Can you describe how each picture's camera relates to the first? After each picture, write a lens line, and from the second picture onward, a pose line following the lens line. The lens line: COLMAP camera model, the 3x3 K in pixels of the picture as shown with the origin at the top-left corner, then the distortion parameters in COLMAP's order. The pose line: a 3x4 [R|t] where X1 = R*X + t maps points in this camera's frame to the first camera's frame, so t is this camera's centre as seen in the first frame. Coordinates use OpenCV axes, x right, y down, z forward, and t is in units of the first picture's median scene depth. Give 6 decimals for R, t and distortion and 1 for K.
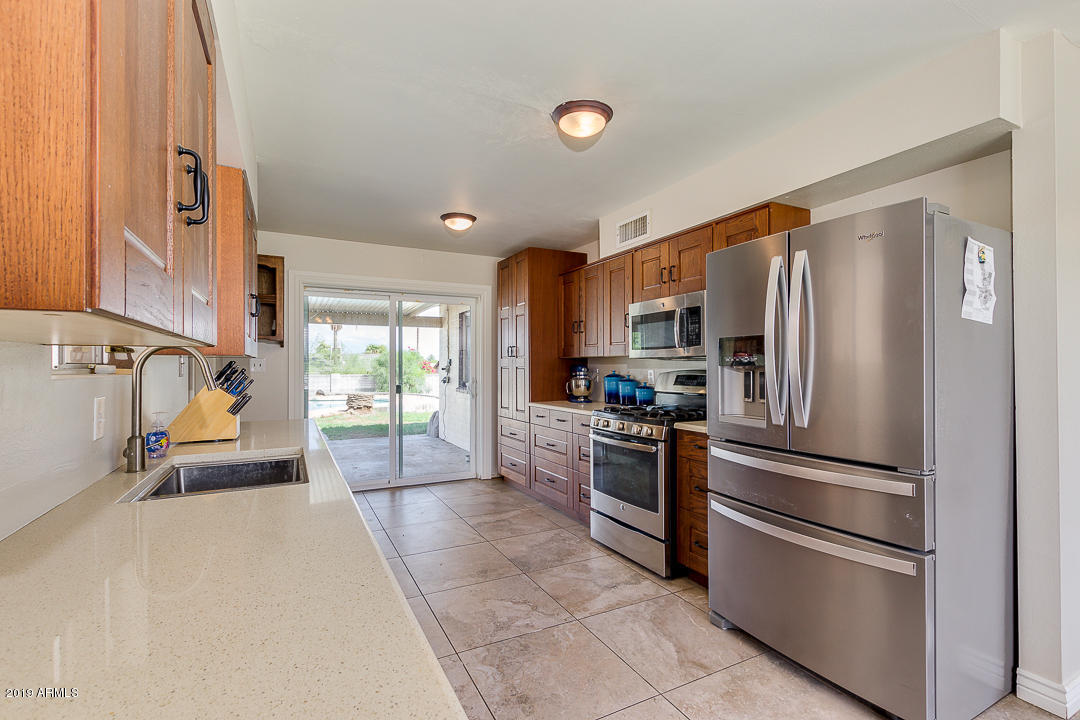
lens RADIAL K [[494.7, 0, 542.1], [0, 494.7, 364.0], [0, 0, 1]] dist [-0.000097, -0.000595]
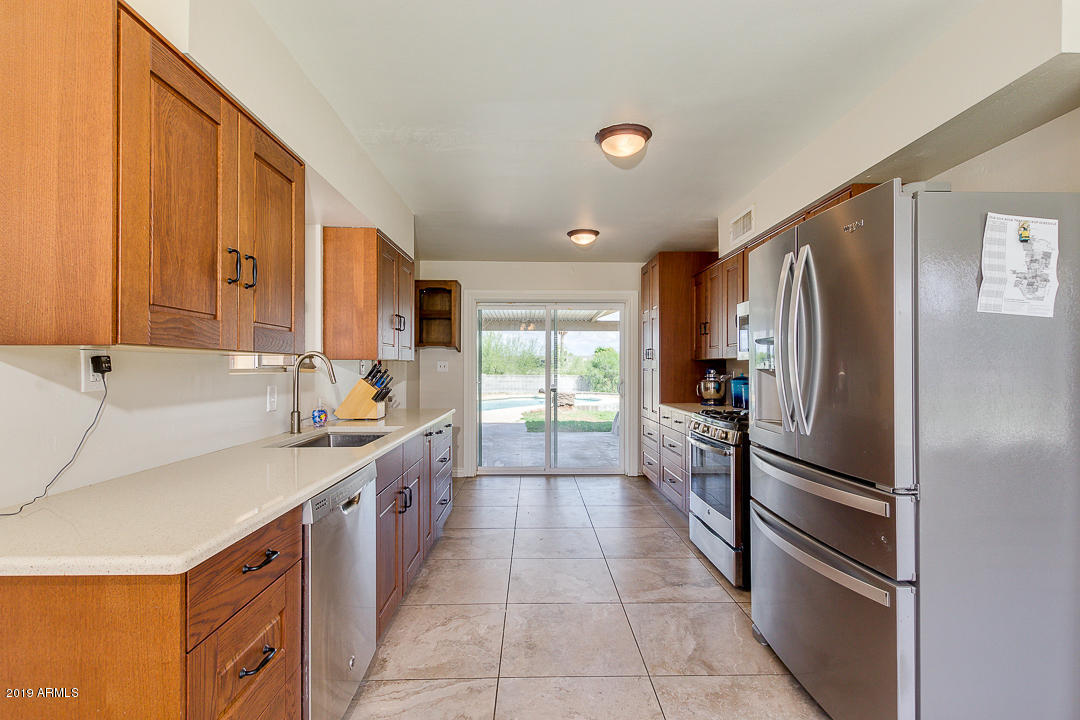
lens RADIAL K [[494.7, 0, 538.4], [0, 494.7, 363.4], [0, 0, 1]] dist [-0.000097, -0.000595]
pose [[0.894626, 0.000383, -0.446816, 0.212059], [-0.002299, 0.999990, -0.003744, -0.000959], [0.446810, 0.004377, 0.894618, -0.026970]]
